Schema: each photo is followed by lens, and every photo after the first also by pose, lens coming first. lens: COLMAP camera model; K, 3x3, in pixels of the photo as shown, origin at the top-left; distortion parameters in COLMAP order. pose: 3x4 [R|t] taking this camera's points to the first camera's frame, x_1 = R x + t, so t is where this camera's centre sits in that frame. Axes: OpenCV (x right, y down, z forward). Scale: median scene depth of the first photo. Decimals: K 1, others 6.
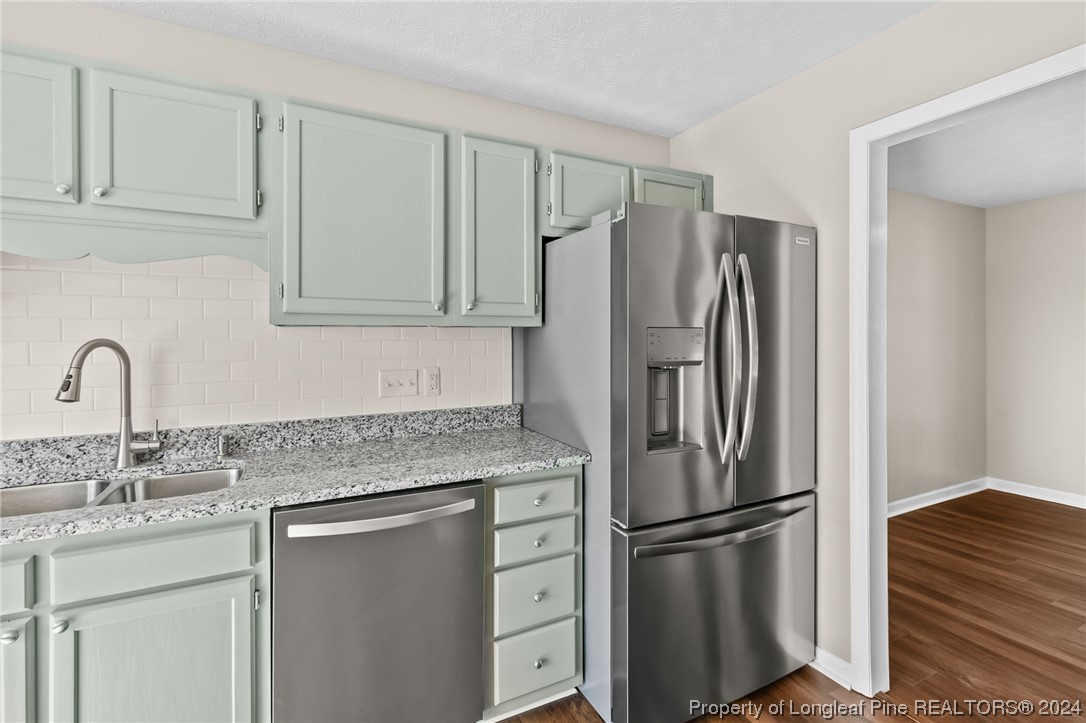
lens RADIAL K [[492.1, 0, 550.7], [0, 492.1, 339.5], [0, 0, 1]] dist [0.000026, -0.000369]
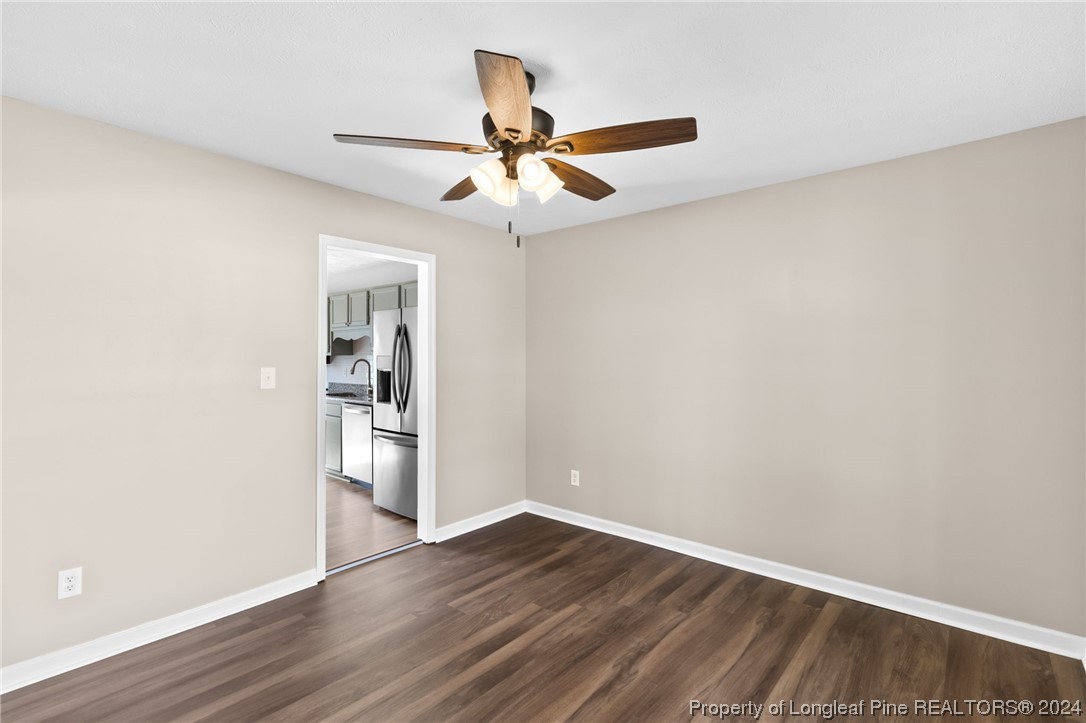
lens RADIAL K [[510.8, 0, 547.1], [0, 510.8, 344.8], [0, 0, 1]] dist [0.000323, -0.000327]
pose [[0.389876, -0.015240, -0.920741, 2.959113], [-0.003011, 0.999837, -0.017824, -0.039187], [0.920862, 0.009721, 0.389766, 0.696724]]
